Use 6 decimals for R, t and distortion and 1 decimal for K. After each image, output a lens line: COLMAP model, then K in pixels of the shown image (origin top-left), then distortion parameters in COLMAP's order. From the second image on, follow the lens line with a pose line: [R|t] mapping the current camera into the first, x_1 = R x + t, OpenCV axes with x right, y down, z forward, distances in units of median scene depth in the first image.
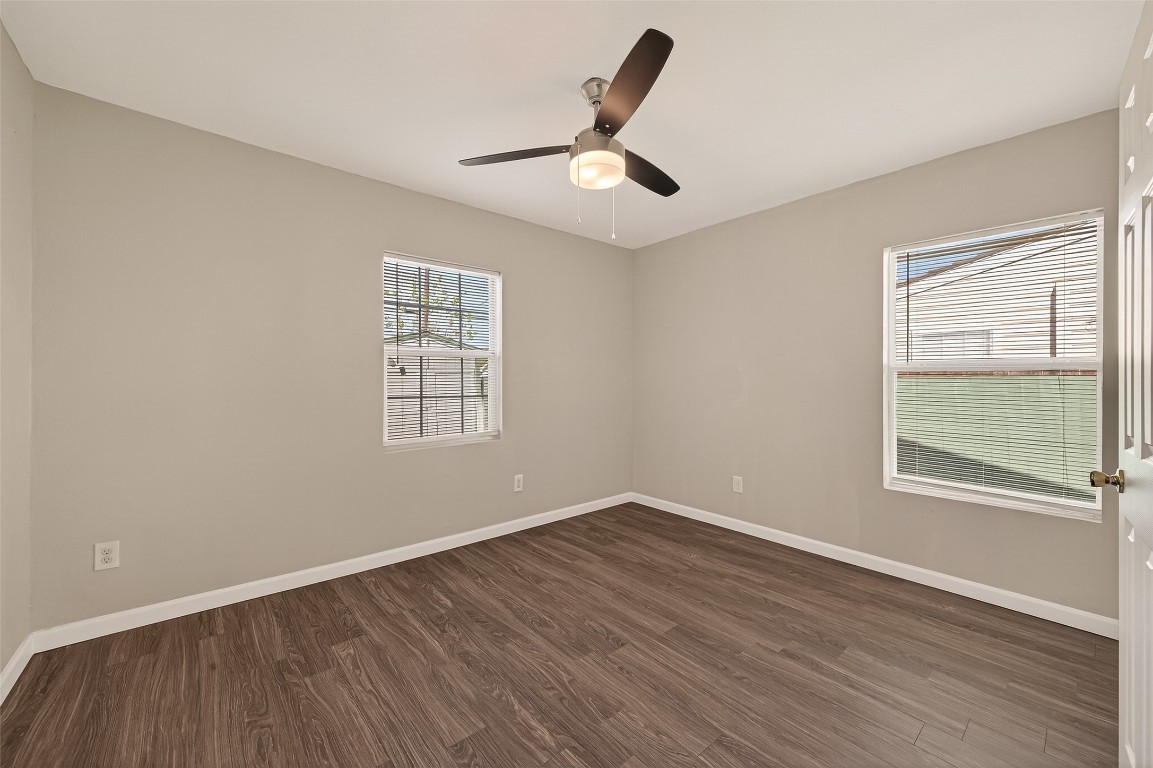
lens RADIAL K [[460.1, 0, 576.0], [0, 460.1, 385.6], [0, 0, 1]] dist [0.008272, -0.001609]
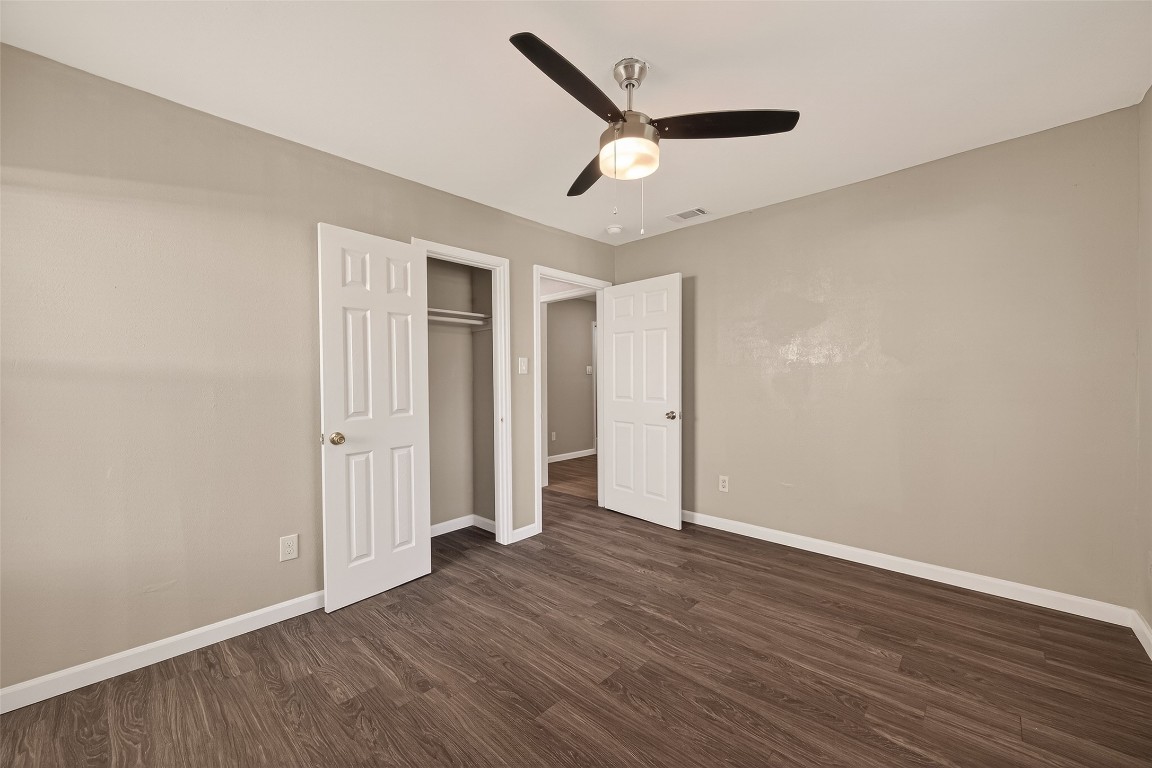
lens RADIAL K [[459.7, 0, 577.0], [0, 459.7, 388.2], [0, 0, 1]] dist [0.008272, -0.001609]
pose [[-0.993990, 0.006749, -0.109261, 0.257642], [0.005036, 0.999860, 0.015946, -0.016591], [0.109353, 0.015300, -0.993885, 1.926017]]
